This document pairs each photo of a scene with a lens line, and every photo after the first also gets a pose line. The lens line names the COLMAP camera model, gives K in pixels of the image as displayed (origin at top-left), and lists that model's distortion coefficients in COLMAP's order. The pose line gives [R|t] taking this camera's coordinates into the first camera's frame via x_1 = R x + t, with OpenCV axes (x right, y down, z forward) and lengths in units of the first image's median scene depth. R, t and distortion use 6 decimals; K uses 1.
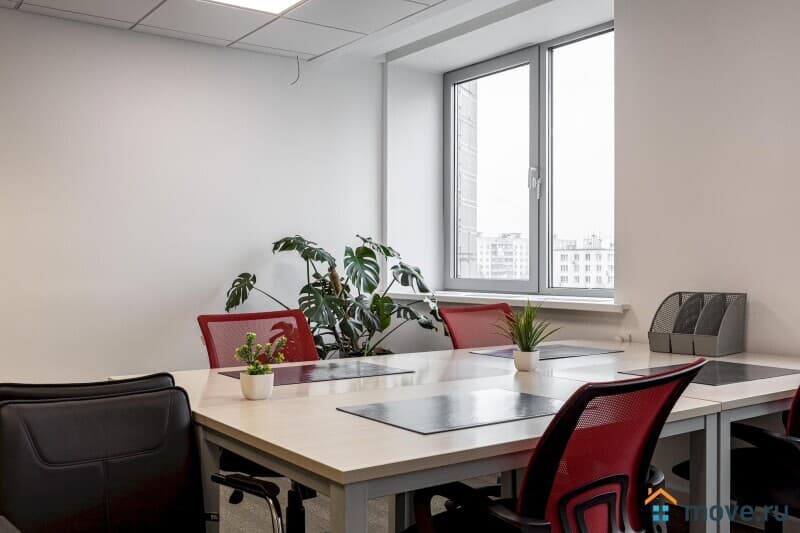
lens RADIAL K [[789.2, 0, 401.8], [0, 789.2, 266.1], [0, 0, 1]] dist [-0.005659, 0.000000]
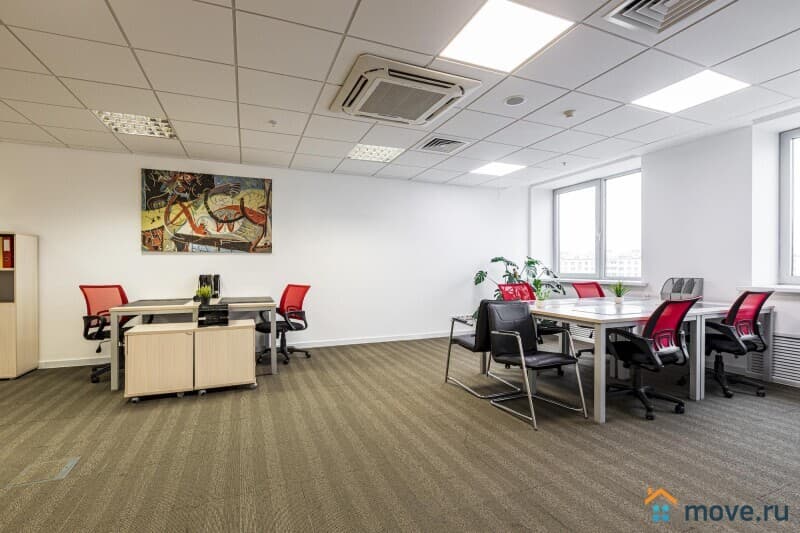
lens RADIAL K [[380.4, 0, 396.7], [0, 380.4, 269.1], [0, 0, 1]] dist [0.001882, 0.000322]
pose [[0.975054, -0.003125, -0.221944, -0.202596], [0.004658, 0.999969, 0.006388, -0.006985], [0.221917, -0.007262, 0.975038, -0.342993]]
